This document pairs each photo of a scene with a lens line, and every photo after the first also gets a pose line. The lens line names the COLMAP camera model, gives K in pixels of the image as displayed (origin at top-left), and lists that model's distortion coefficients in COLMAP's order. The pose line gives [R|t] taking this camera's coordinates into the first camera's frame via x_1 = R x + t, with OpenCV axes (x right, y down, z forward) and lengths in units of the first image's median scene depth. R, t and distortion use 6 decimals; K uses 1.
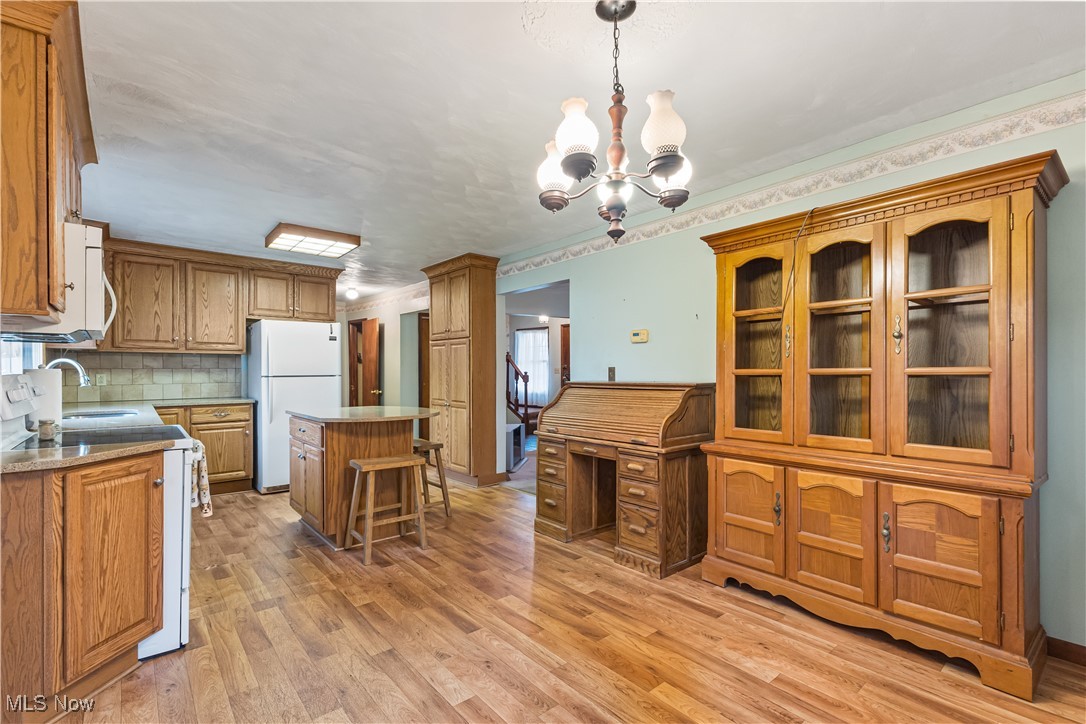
lens RADIAL K [[494.1, 0, 545.1], [0, 494.1, 367.1], [0, 0, 1]] dist [0.000090, -0.000046]
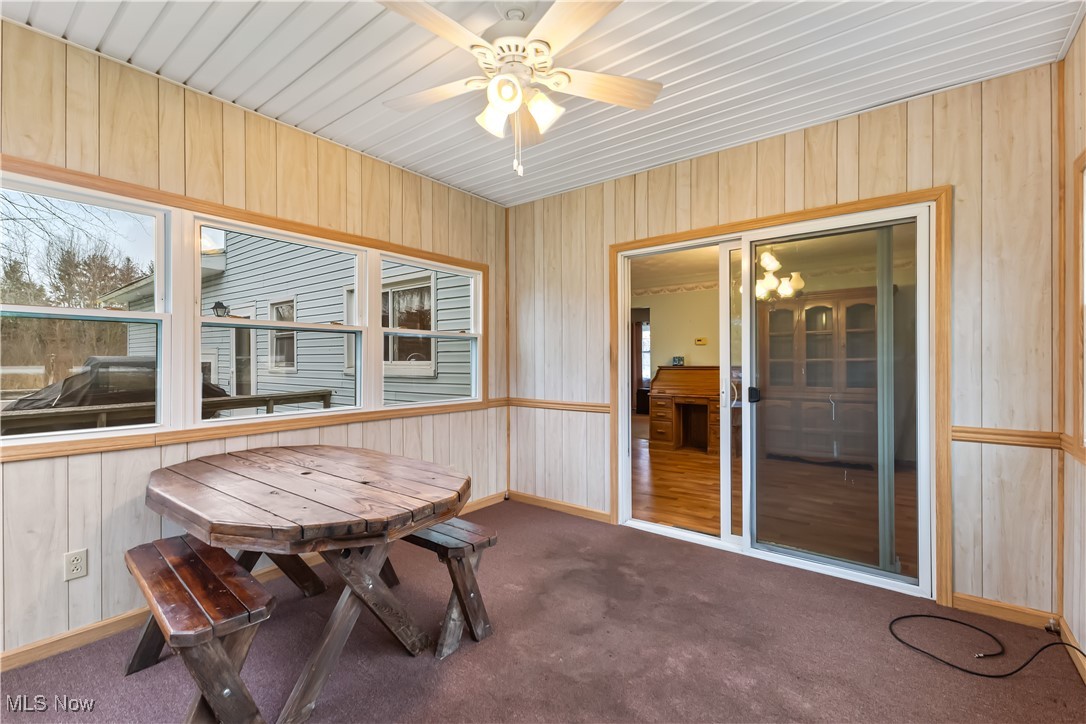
lens RADIAL K [[494.1, 0, 538.6], [0, 494.1, 361.2], [0, 0, 1]] dist [0.000090, -0.000046]
pose [[0.978785, -0.000122, 0.204891, -0.844534], [-0.001123, 0.999982, 0.005960, 0.001674], [-0.204888, -0.006064, 0.978767, -0.739522]]
